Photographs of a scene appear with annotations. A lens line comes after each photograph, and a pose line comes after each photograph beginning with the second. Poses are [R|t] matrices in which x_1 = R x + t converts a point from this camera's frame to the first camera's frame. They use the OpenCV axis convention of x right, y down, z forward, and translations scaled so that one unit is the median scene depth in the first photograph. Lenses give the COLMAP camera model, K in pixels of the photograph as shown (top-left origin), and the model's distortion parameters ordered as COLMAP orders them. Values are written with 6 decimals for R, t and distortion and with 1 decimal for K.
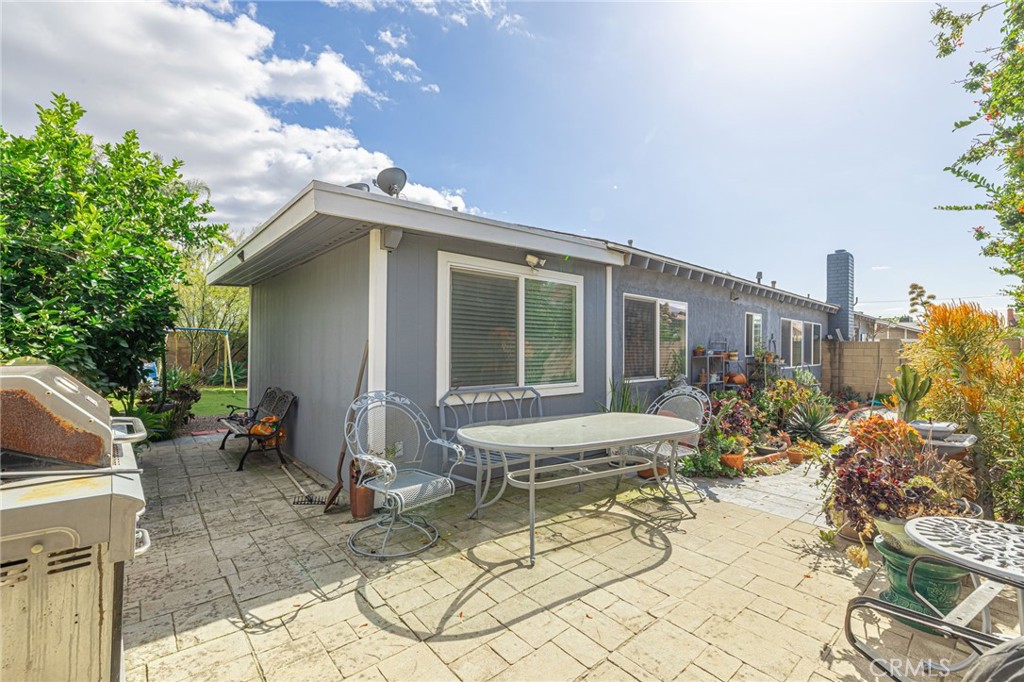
lens RADIAL K [[440.7, 0, 507.4], [0, 440.7, 341.5], [0, 0, 1]] dist [-0.000171, 0.000716]
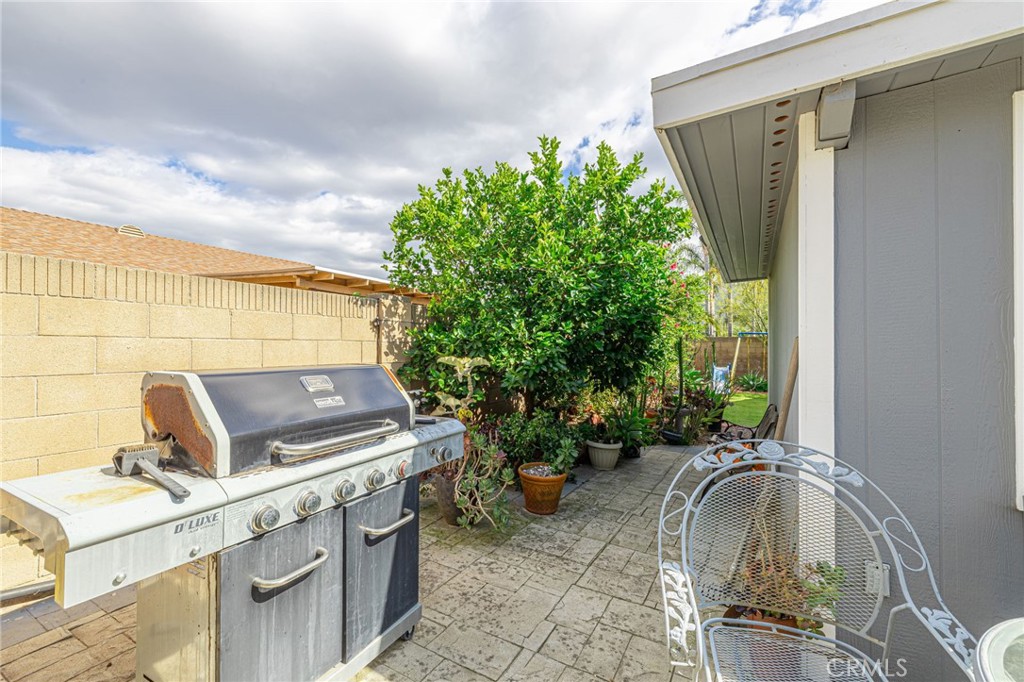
lens RADIAL K [[440.7, 0, 510.9], [0, 440.7, 345.0], [0, 0, 1]] dist [-0.000171, 0.000716]
pose [[0.325588, -0.013947, -0.945409, 0.063066], [0.009839, 0.999887, -0.011362, 0.009084], [0.945461, -0.005602, 0.325688, 0.523968]]
